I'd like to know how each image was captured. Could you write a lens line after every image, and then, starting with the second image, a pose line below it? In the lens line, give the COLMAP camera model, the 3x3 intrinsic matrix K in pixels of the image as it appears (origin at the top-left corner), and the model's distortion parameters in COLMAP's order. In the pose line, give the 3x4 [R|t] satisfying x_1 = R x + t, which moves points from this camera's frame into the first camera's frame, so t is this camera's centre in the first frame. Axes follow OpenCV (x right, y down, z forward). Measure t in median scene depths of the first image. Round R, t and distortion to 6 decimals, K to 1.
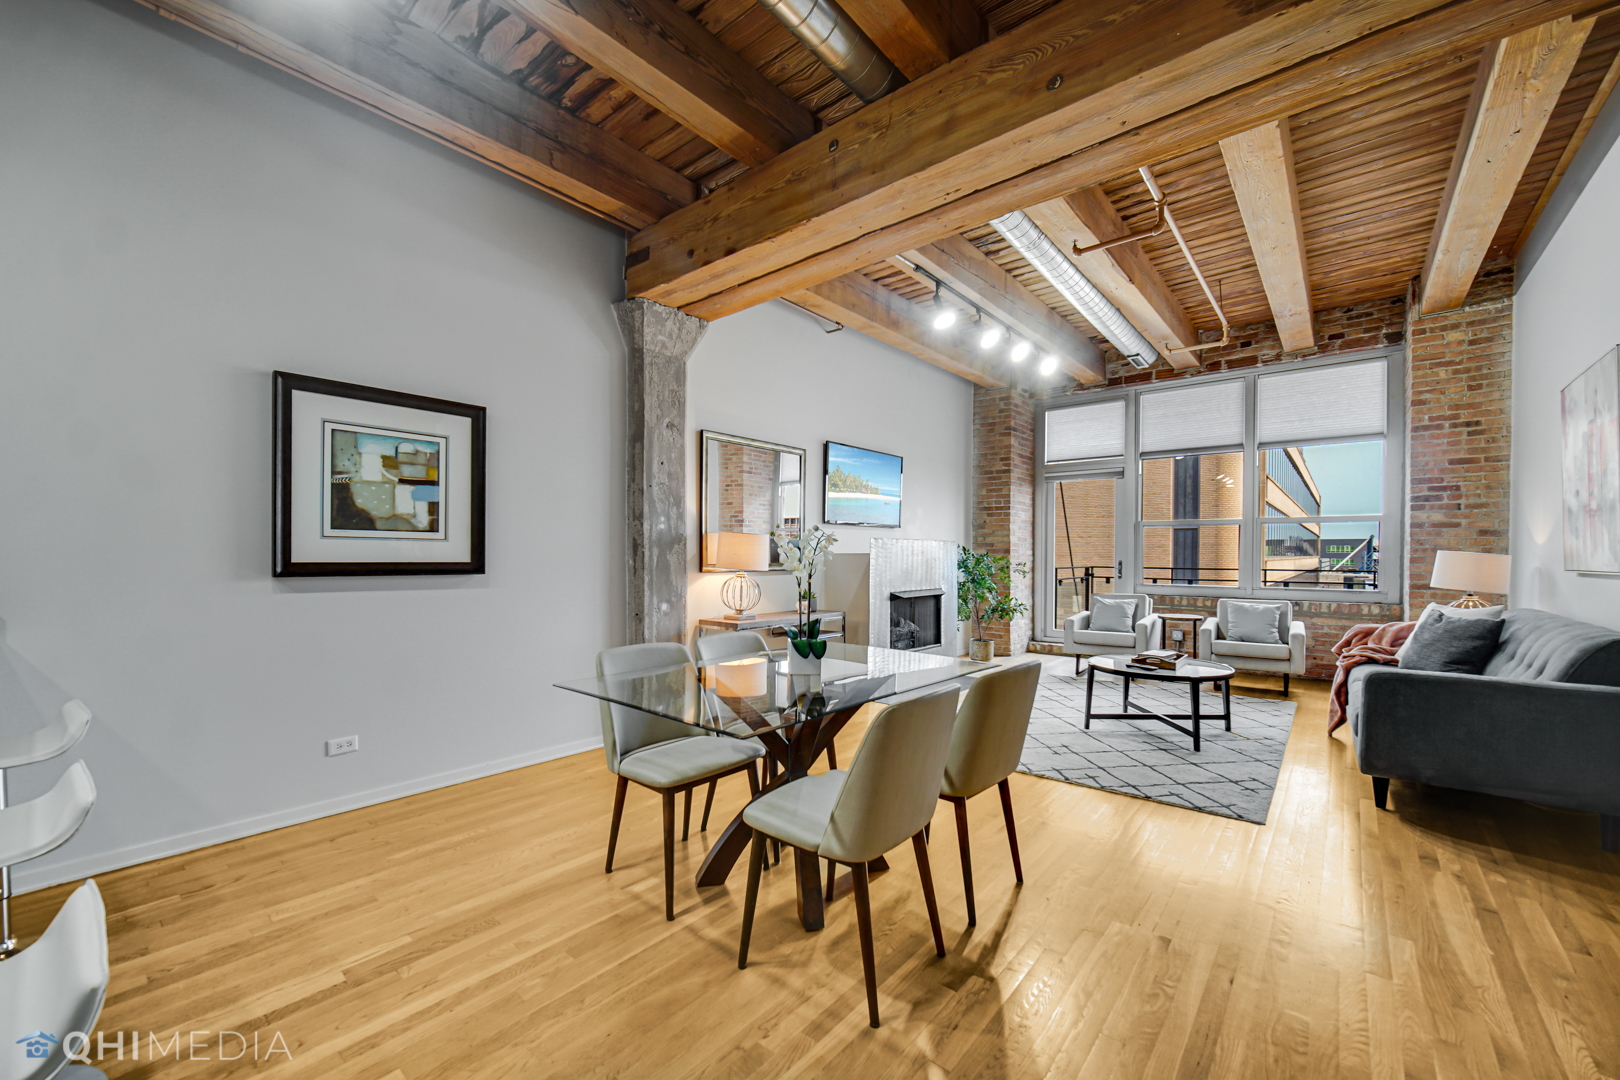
lens RADIAL K [[647.0, 0, 801.8], [0, 647.0, 559.9], [0, 0, 1]] dist [-0.003448, 0.000142]
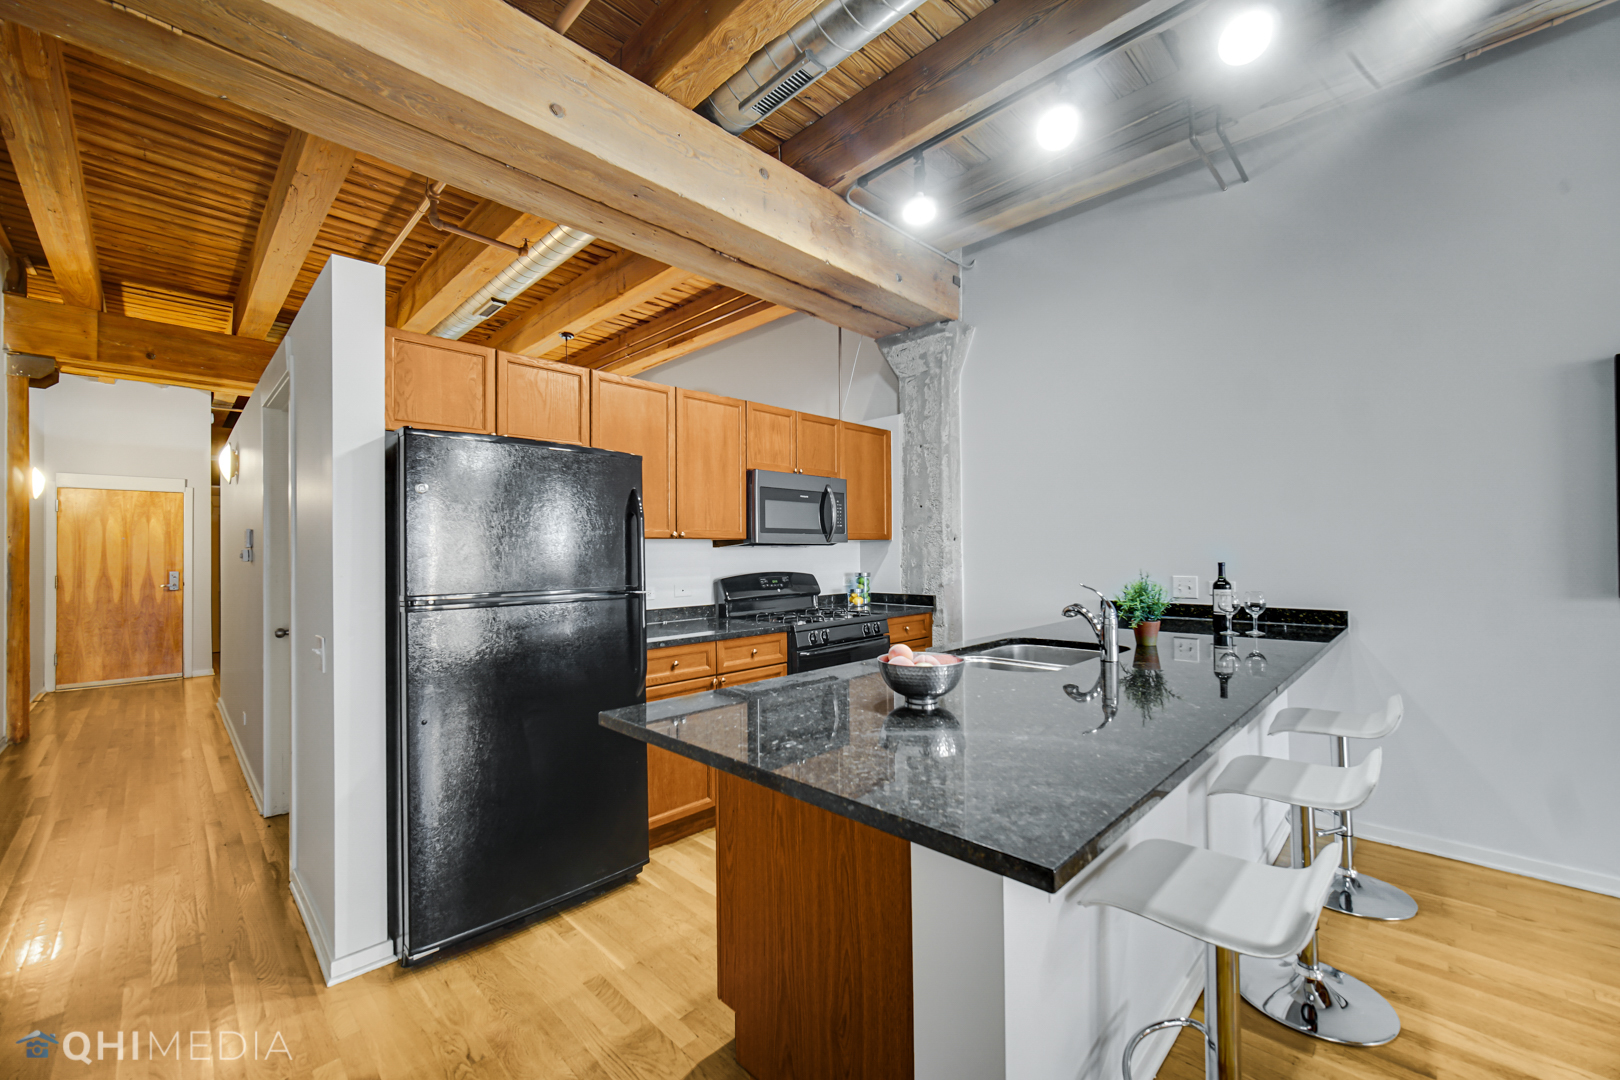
lens RADIAL K [[647.0, 0, 808.7], [0, 647.0, 542.9], [0, 0, 1]] dist [-0.003448, 0.000142]
pose [[-0.078866, -0.019344, -0.996698, 0.059088], [0.002369, 0.999805, -0.019592, -0.017072], [0.996882, -0.003906, -0.078804, 0.004413]]
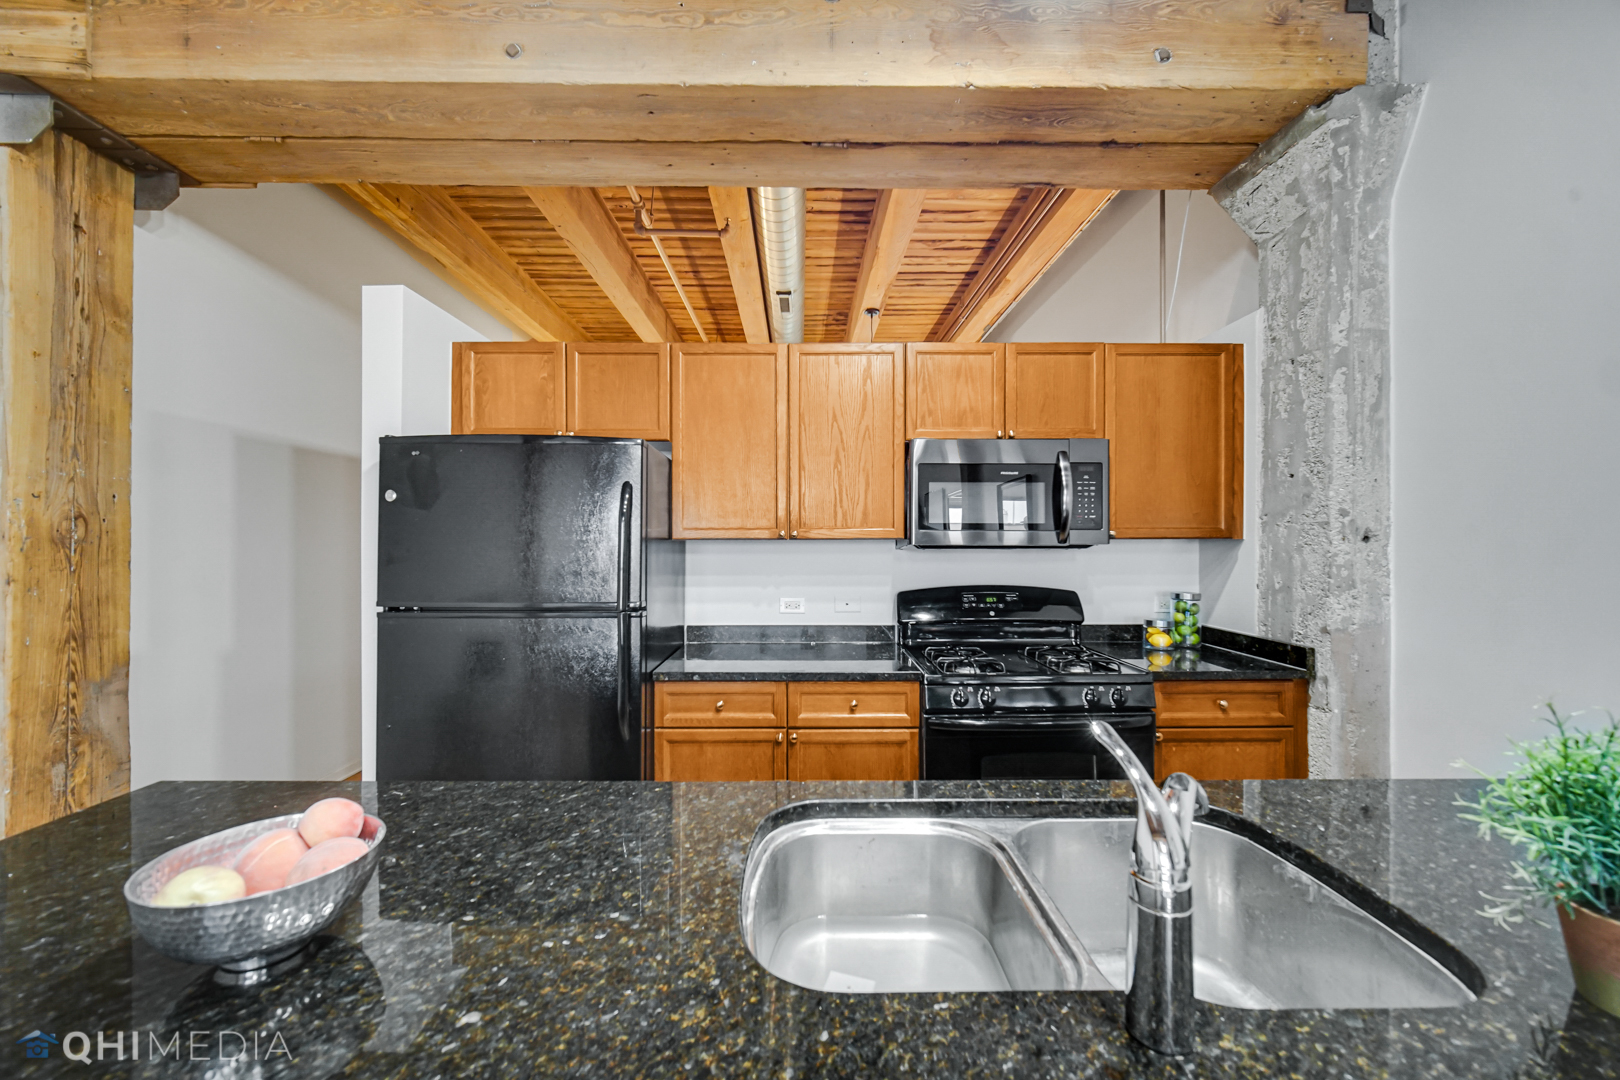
lens RADIAL K [[647.0, 0, 806.7], [0, 647.0, 539.1], [0, 0, 1]] dist [-0.003448, 0.000142]
pose [[-0.760747, -0.006964, -0.649011, -0.247823], [-0.009174, 0.999958, 0.000024, -0.034094], [0.648984, 0.005972, -0.760779, 0.205004]]
